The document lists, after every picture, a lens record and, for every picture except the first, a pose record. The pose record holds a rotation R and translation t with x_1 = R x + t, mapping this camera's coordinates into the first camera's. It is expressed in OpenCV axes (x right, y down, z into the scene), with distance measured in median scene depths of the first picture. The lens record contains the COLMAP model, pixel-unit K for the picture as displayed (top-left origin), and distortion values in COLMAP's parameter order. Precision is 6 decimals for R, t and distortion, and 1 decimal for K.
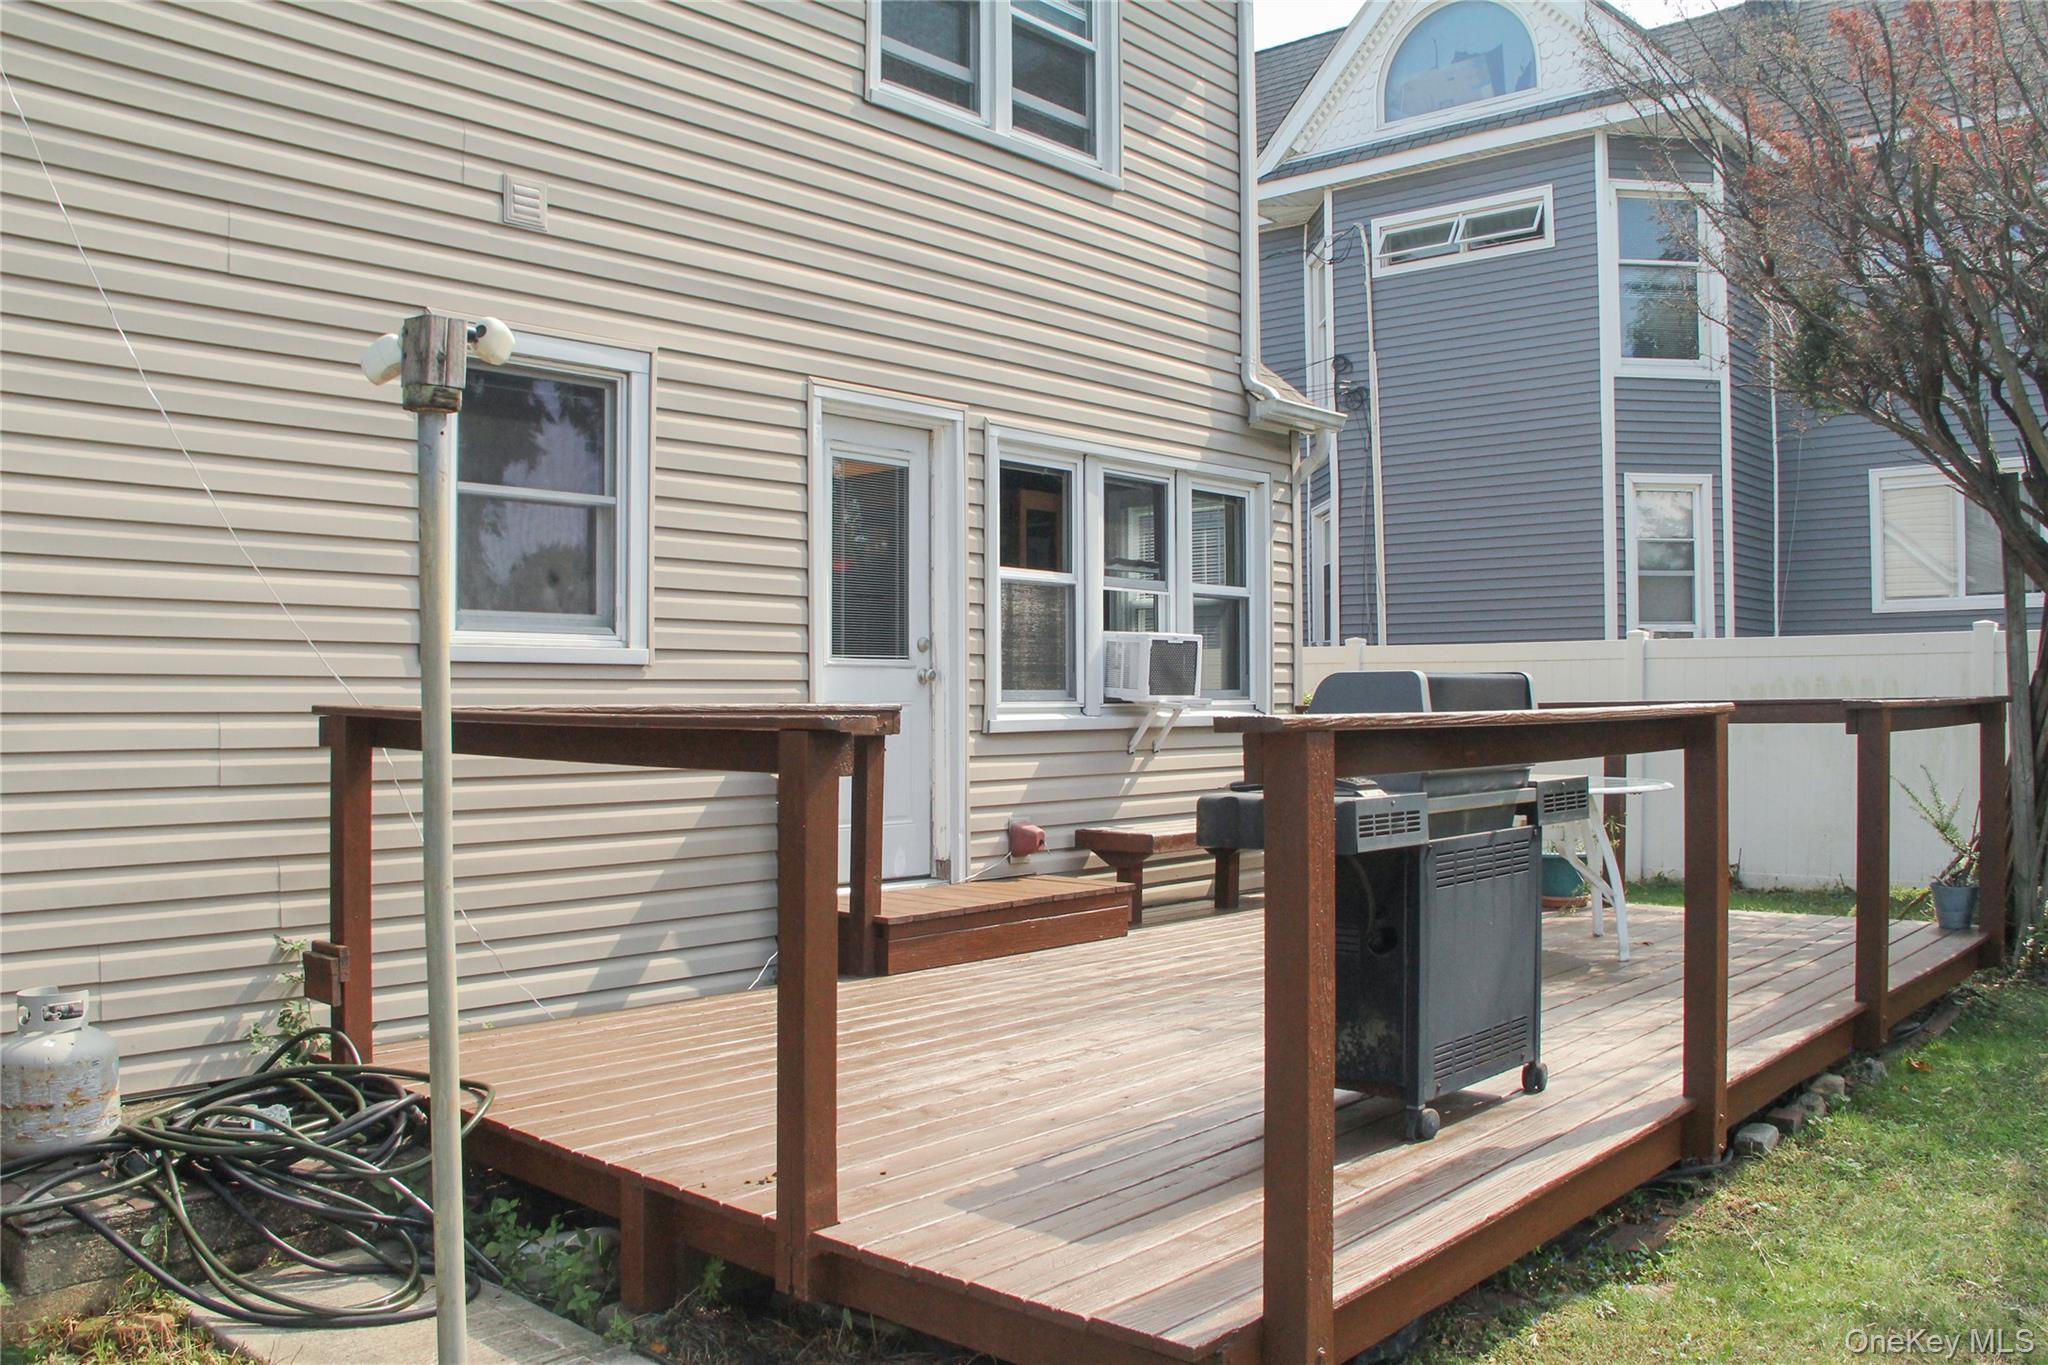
lens RADIAL K [[1669.2, 0, 1013.7], [0, 1669.2, 712.0], [0, 0, 1]] dist [-0.176225, 0.143215]
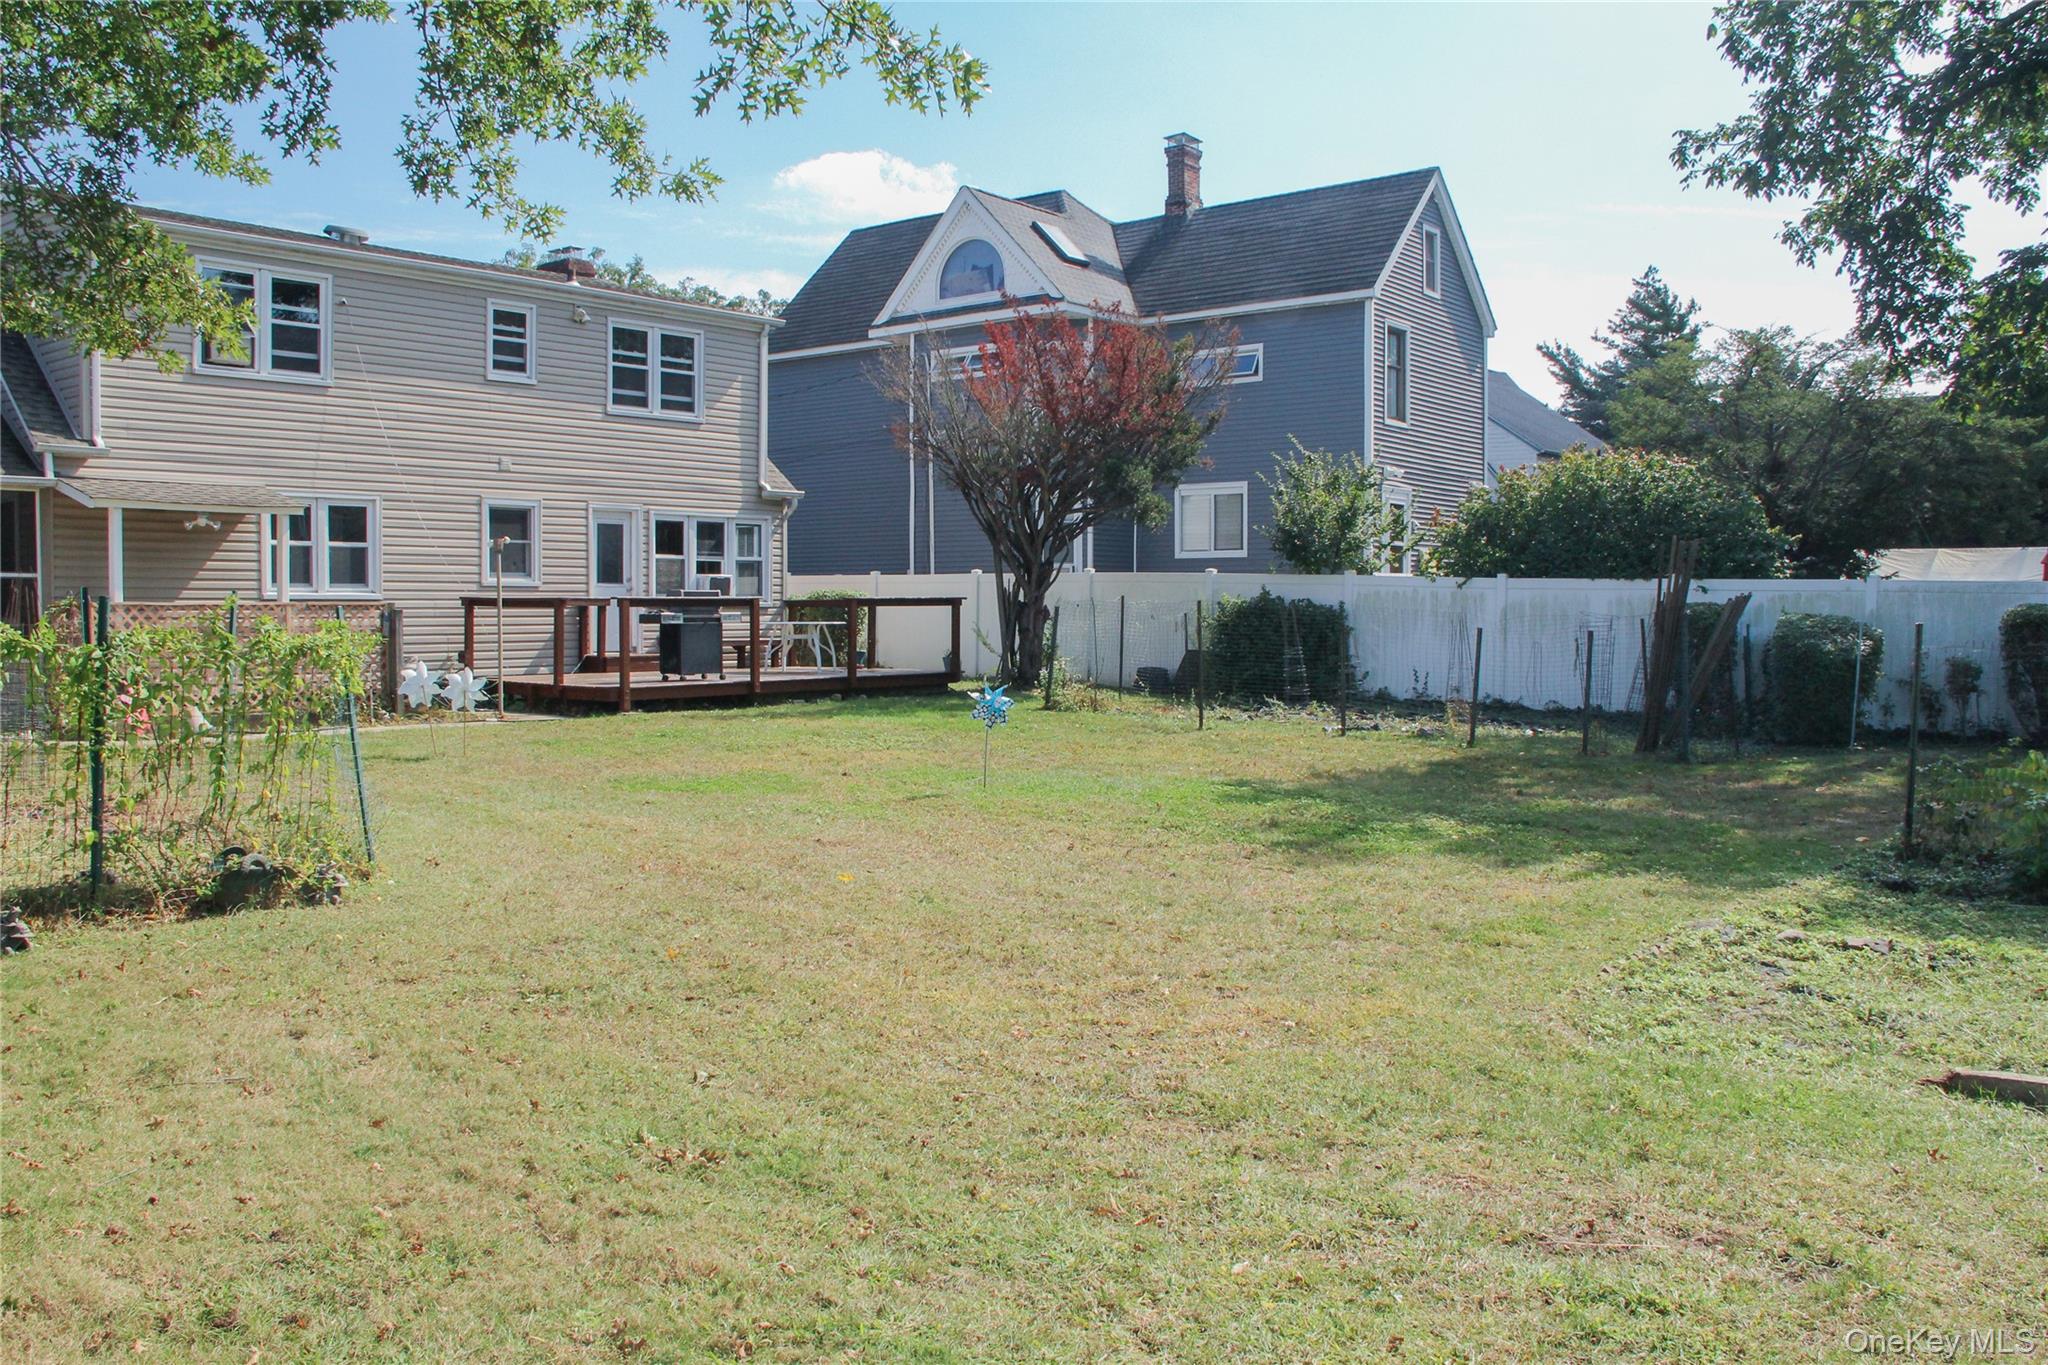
lens RADIAL K [[1669.2, 0, 1013.7], [0, 1669.2, 712.0], [0, 0, 1]] dist [-0.176225, 0.143215]
pose [[0.999544, 0.008025, 0.029124, 0.588728], [-0.009665, 0.998349, 0.056617, 0.026453], [-0.028622, -0.056873, 0.997971, -2.179958]]
